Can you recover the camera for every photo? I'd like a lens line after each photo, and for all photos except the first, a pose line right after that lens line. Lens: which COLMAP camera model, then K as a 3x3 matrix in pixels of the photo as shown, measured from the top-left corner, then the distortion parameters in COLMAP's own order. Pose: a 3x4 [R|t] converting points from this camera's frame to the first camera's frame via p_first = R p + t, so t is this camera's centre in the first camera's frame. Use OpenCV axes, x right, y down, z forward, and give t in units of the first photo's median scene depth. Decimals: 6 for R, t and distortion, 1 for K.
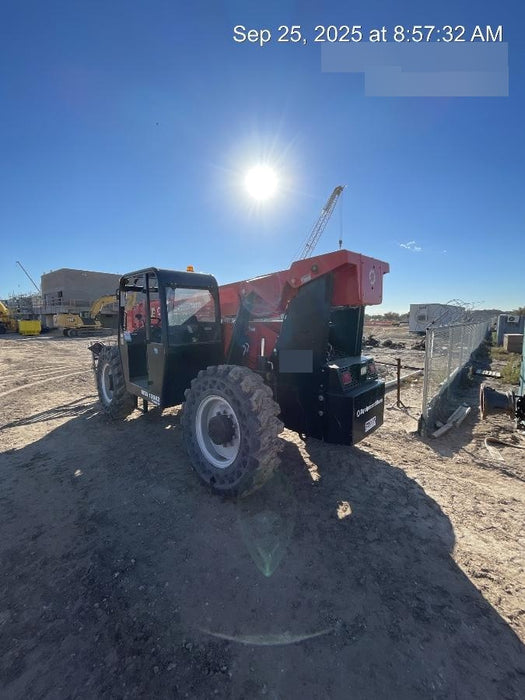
lens RADIAL K [[286.5, 0, 263.7], [0, 286.5, 350.0], [0, 0, 1]] dist [0.001161, -0.000005]
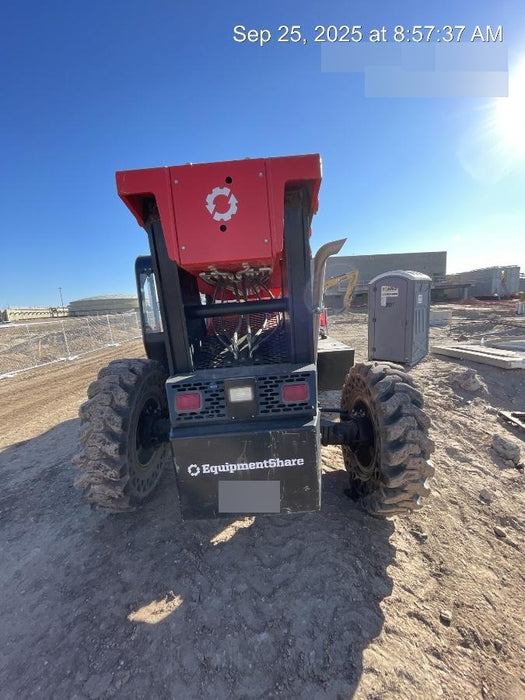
lens RADIAL K [[286.5, 0, 261.9], [0, 286.5, 350.4], [0, 0, 1]] dist [0.001161, -0.000005]
pose [[0.692135, 0.075867, -0.717770, 0.711244], [-0.017867, 0.995956, 0.088043, -0.052135], [0.721547, -0.048113, 0.690691, 0.645779]]
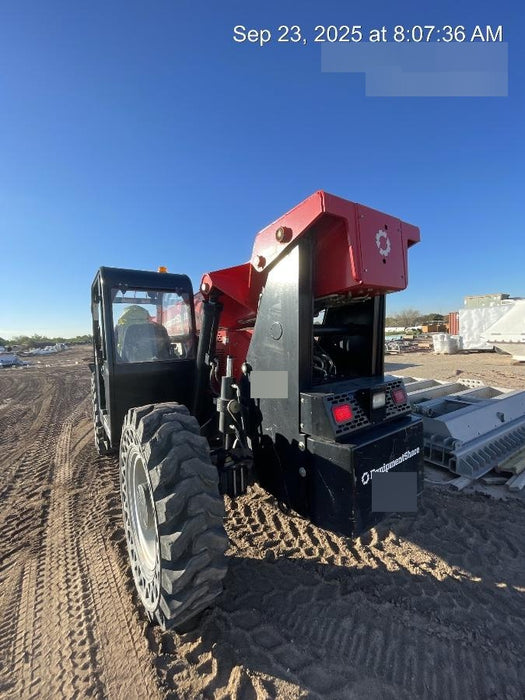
lens RADIAL K [[281.0, 0, 263.4], [0, 281.0, 350.2], [0, 0, 1]] dist [0.000784, -0.000153]
pose [[0.980870, -0.023360, -0.193257, 0.219507], [0.008106, 0.996814, -0.079346, 0.011641], [0.194495, 0.076262, 0.977934, 0.359063]]
